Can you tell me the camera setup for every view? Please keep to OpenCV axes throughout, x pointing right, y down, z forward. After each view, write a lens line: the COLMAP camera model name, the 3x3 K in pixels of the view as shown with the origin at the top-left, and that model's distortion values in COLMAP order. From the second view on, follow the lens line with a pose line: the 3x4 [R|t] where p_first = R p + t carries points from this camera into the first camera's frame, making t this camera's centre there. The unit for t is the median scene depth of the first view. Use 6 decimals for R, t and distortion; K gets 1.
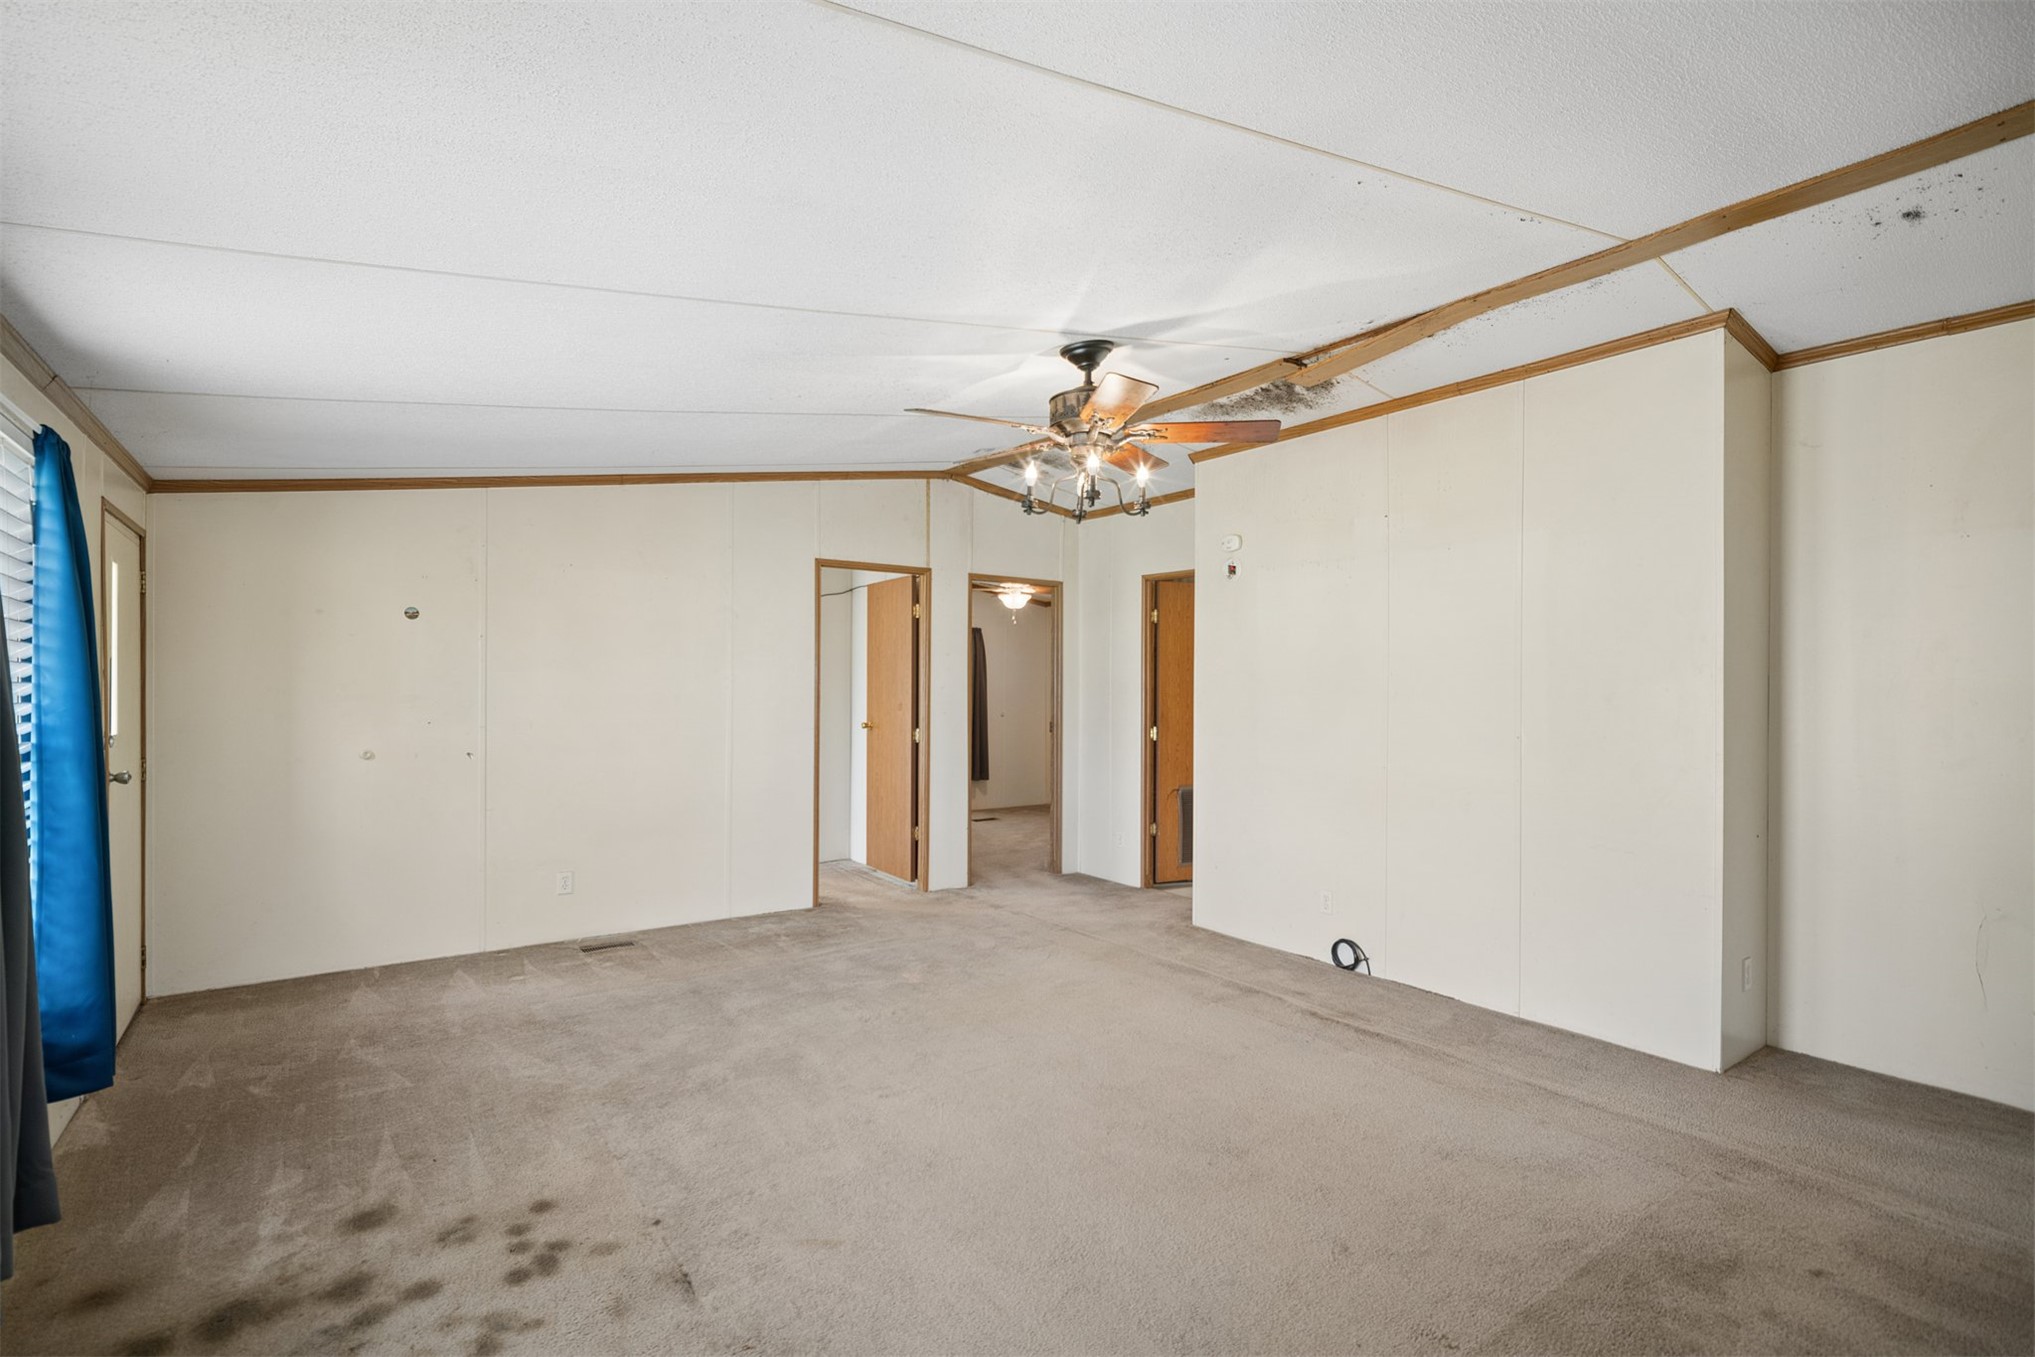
lens RADIAL K [[958.5, 0, 1020.3], [0, 958.5, 683.6], [0, 0, 1]] dist [-0.014767, 0.008954]
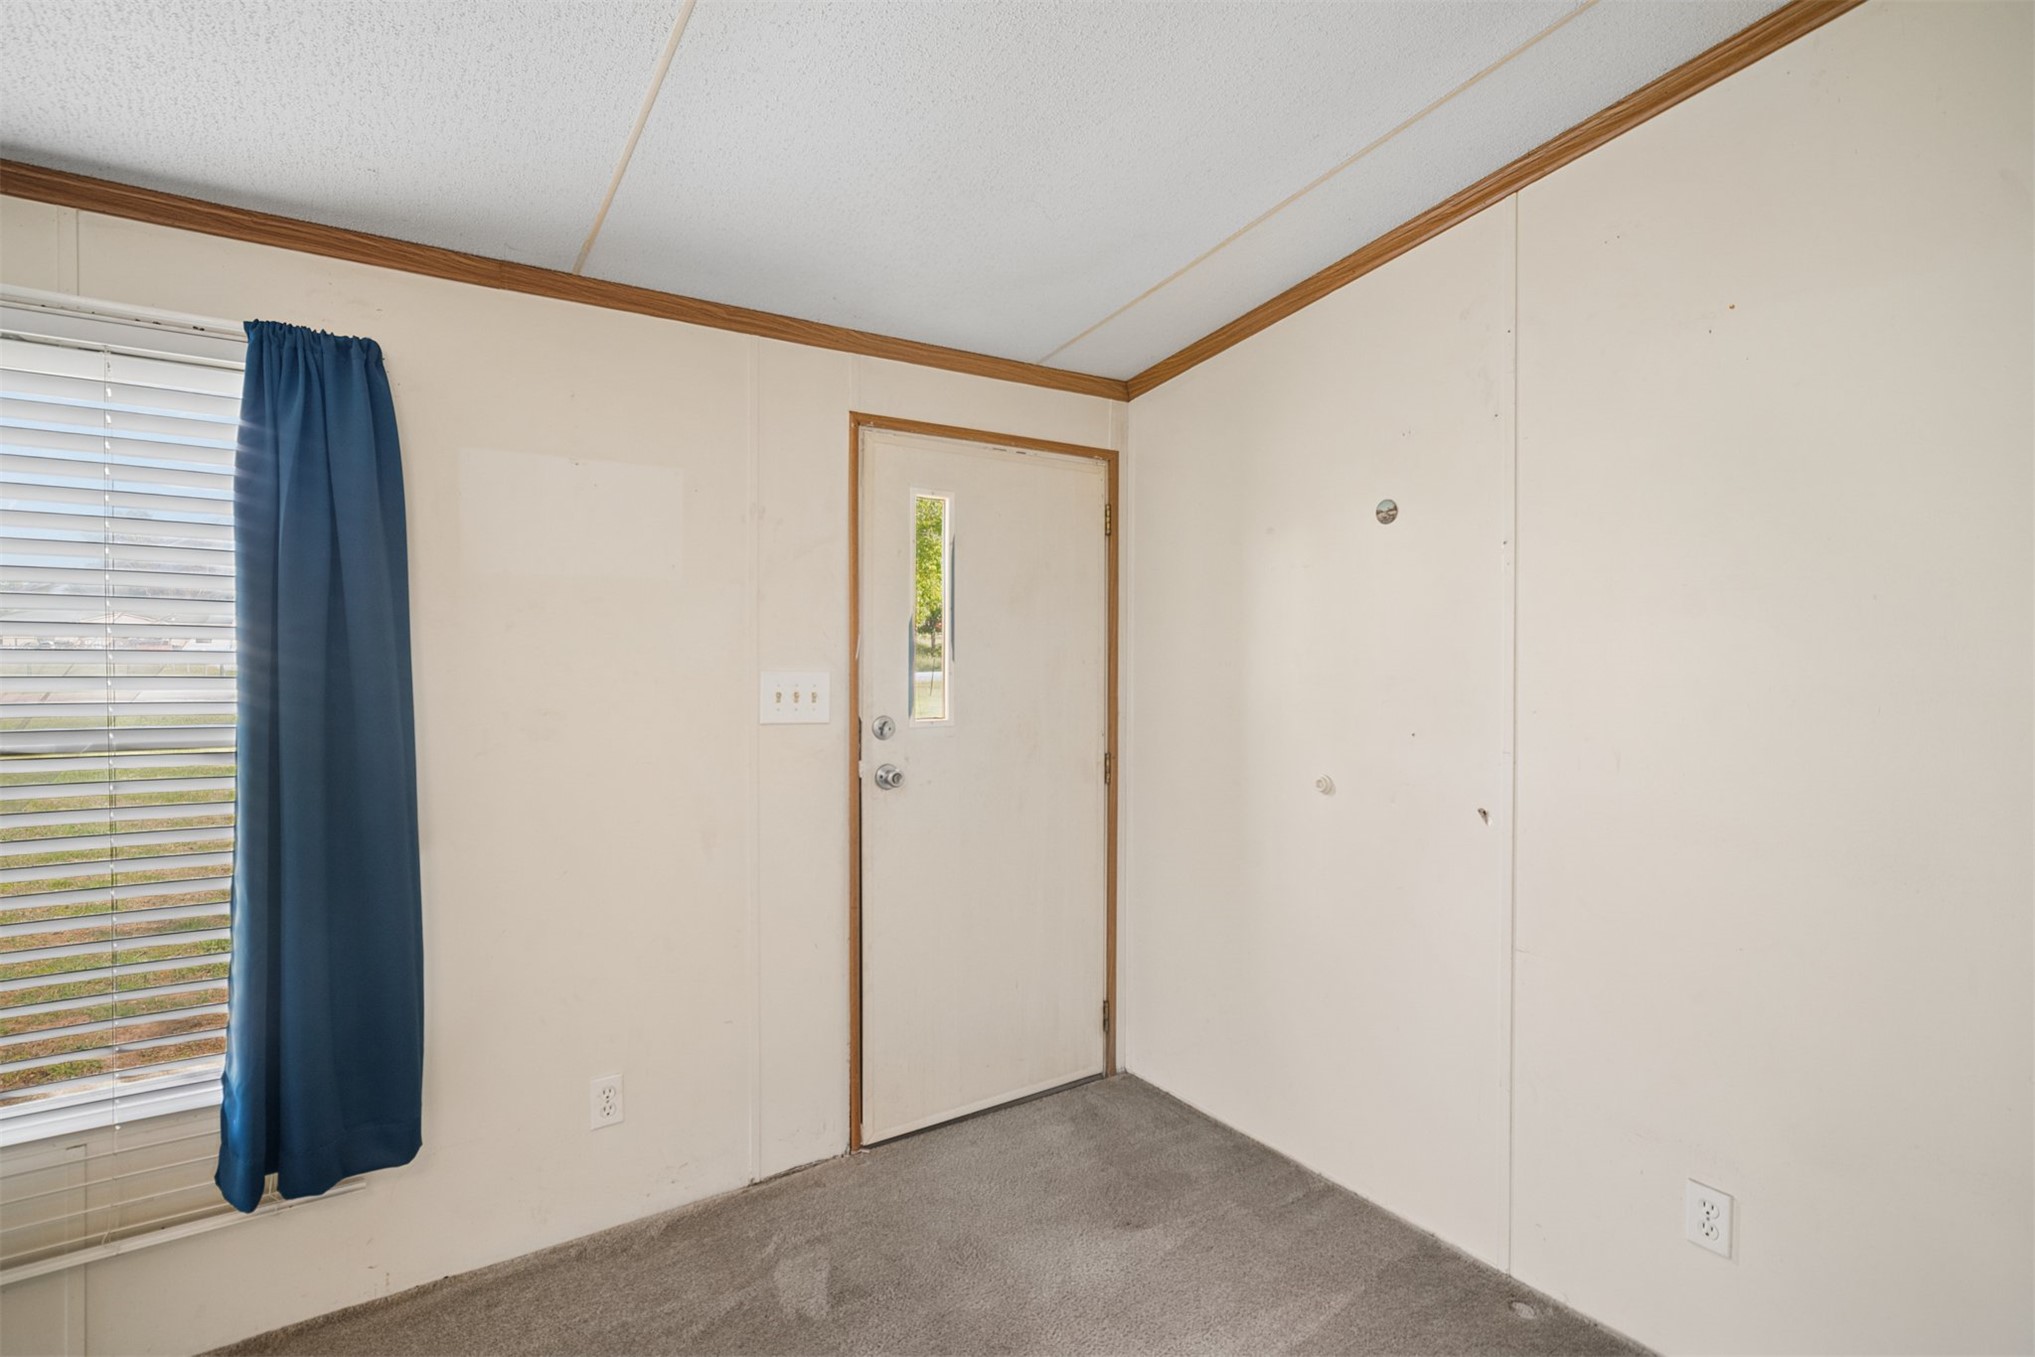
lens RADIAL K [[958.5, 0, 1016.5], [0, 958.5, 661.8], [0, 0, 1]] dist [-0.014767, 0.008954]
pose [[-0.029894, 0.008657, -0.999516, -0.148409], [0.000563, 0.999962, 0.008644, 0.000288], [0.999553, -0.000304, -0.029897, 0.916952]]
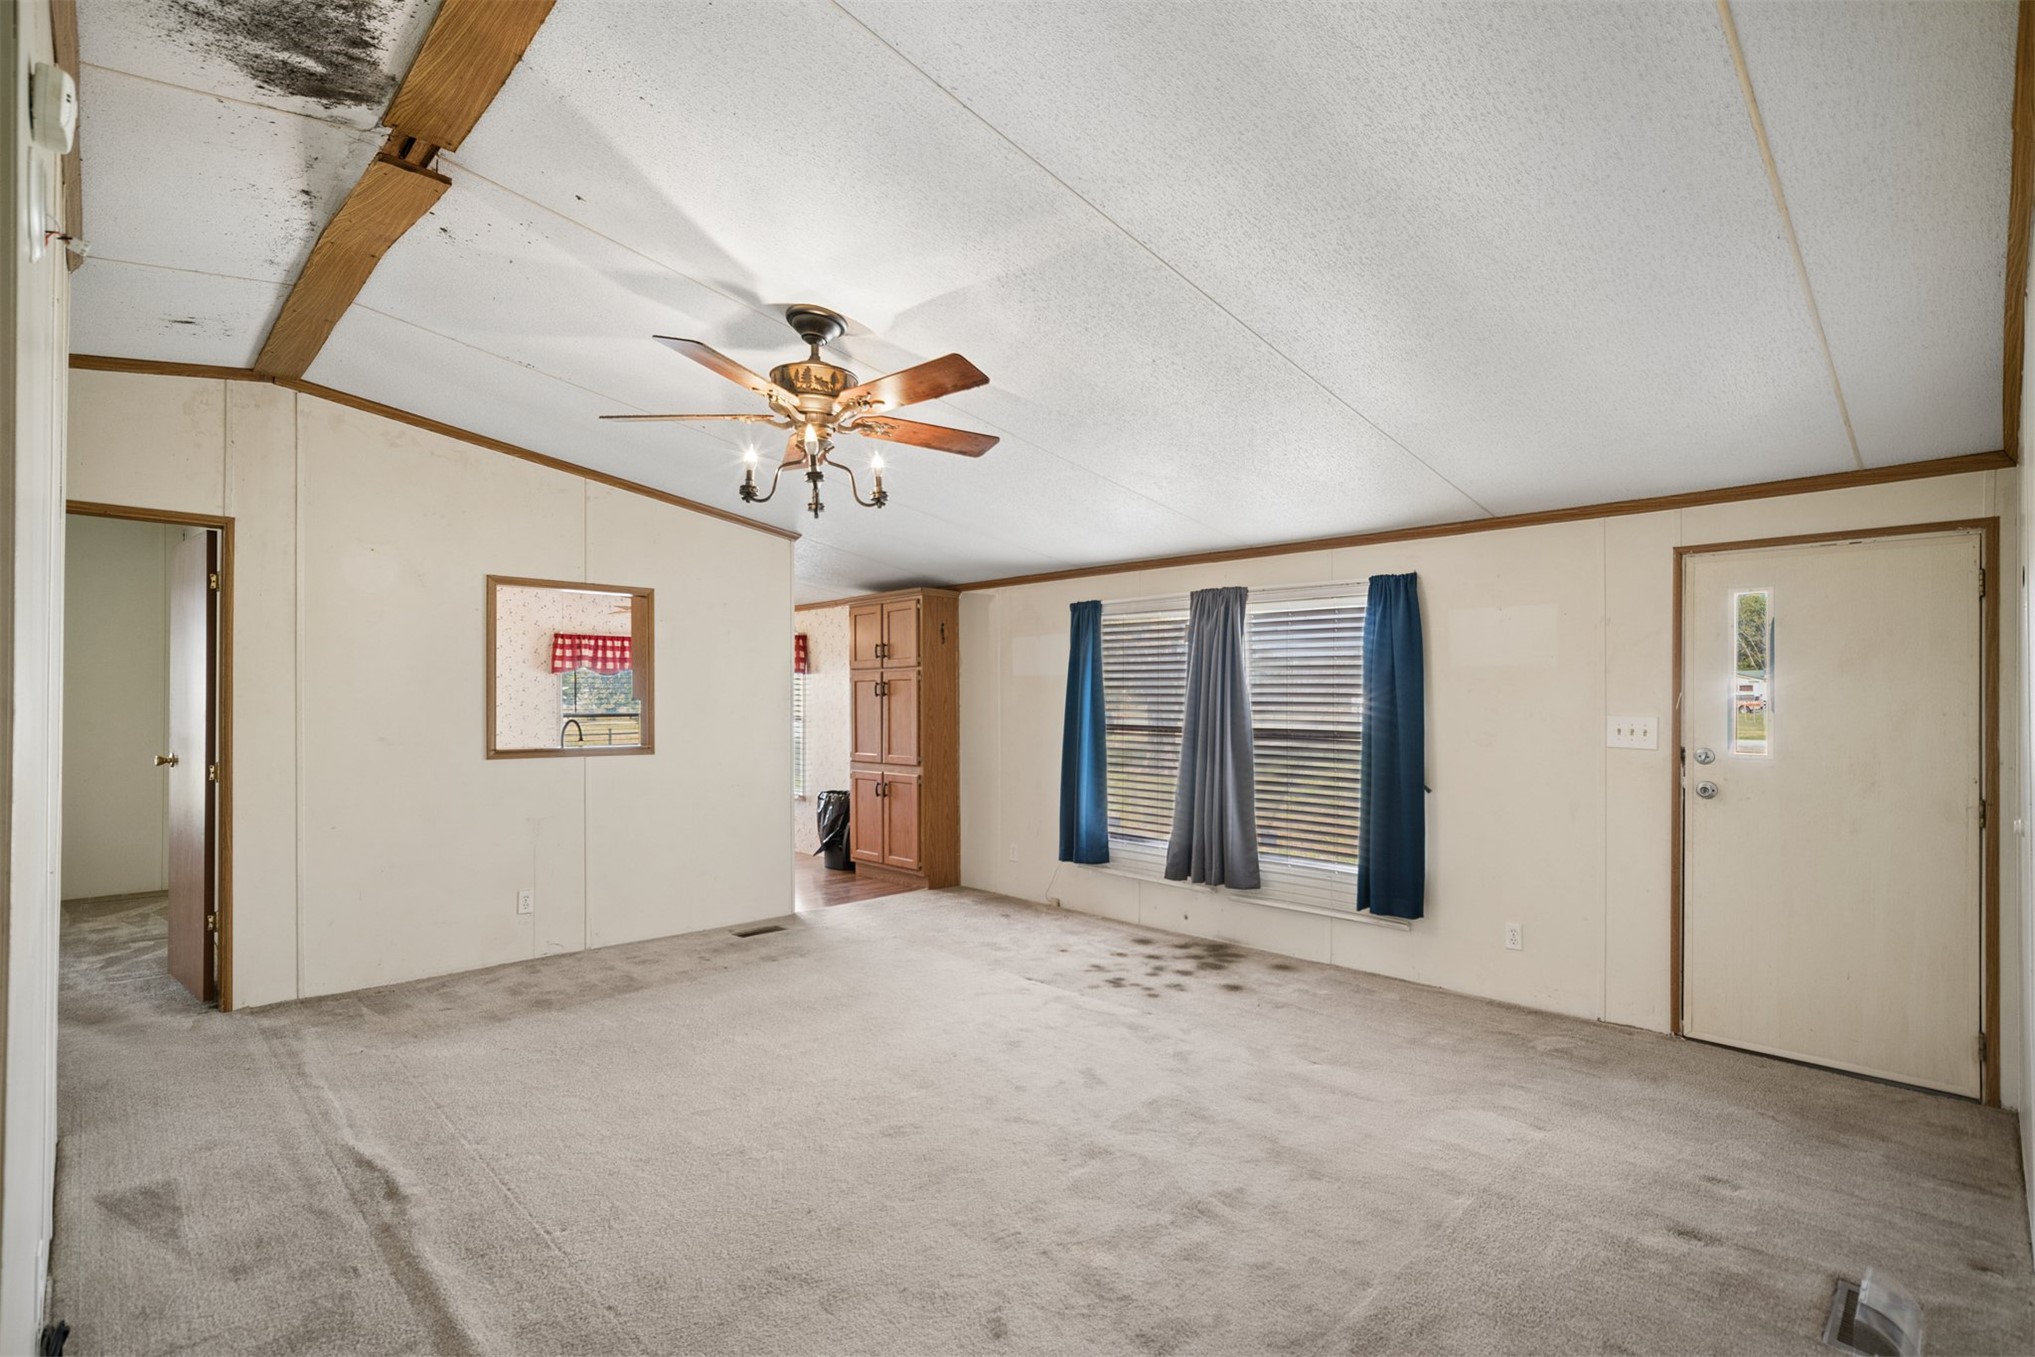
lens RADIAL K [[958.5, 0, 1028.9], [0, 958.5, 697.9], [0, 0, 1]] dist [-0.014767, 0.008954]
pose [[-0.986475, -0.011258, -0.163527, 0.014378], [-0.010315, 0.999925, -0.006614, 0.005512], [0.163589, -0.004838, -0.986517, 1.604104]]
